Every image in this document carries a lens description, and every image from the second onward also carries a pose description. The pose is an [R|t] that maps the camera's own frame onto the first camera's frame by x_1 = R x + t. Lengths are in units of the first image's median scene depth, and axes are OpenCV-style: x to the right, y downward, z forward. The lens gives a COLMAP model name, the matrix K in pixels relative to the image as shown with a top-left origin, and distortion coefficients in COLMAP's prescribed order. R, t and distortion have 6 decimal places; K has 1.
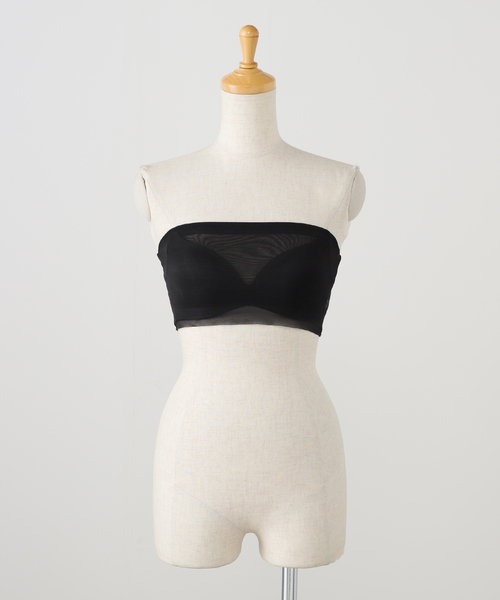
lens RADIAL K [[1225.9, 0, 250.0], [0, 1225.9, 300.0], [0, 0, 1]] dist [0.008070, 0.080124]
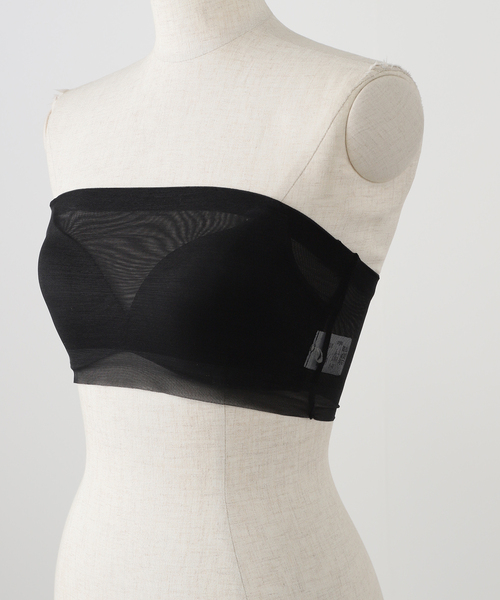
lens RADIAL K [[1225.9, 0, 250.0], [0, 1225.9, 300.0], [0, 0, 1]] dist [0.008070, 0.080124]
pose [[0.811534, 0.040086, -0.582928, 0.334710], [-0.028599, 0.999173, 0.028895, -0.032730], [0.583605, -0.006778, 0.812010, 0.612724]]
